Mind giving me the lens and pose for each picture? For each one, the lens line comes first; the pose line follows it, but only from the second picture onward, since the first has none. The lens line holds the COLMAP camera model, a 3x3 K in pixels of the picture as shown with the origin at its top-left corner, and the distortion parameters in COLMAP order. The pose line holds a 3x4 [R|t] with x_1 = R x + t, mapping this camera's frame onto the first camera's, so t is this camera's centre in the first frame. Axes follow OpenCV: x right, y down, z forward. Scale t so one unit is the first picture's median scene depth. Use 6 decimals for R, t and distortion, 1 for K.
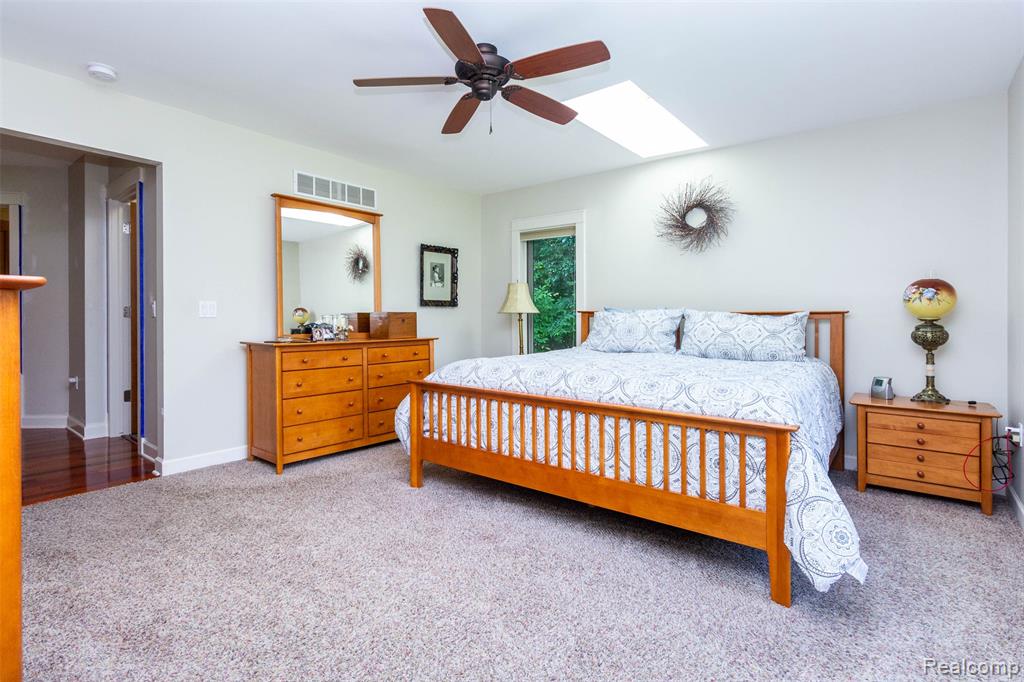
lens RADIAL K [[491.3, 0, 481.0], [0, 491.3, 320.6], [0, 0, 1]] dist [0.001812, 0.000563]
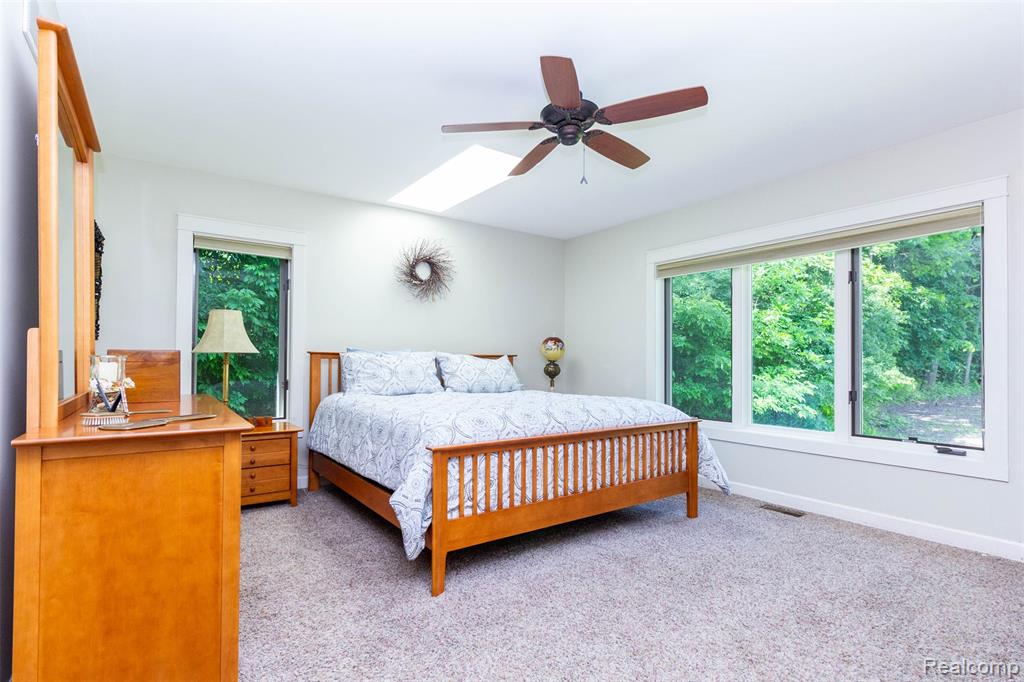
lens RADIAL K [[491.3, 0, 511.1], [0, 491.3, 347.7], [0, 0, 1]] dist [0.001812, 0.000563]
pose [[0.274655, 0.019613, 0.961343, -0.800635], [0.004551, 0.999754, -0.021697, -0.009979], [-0.961532, 0.010334, 0.274498, 0.688504]]
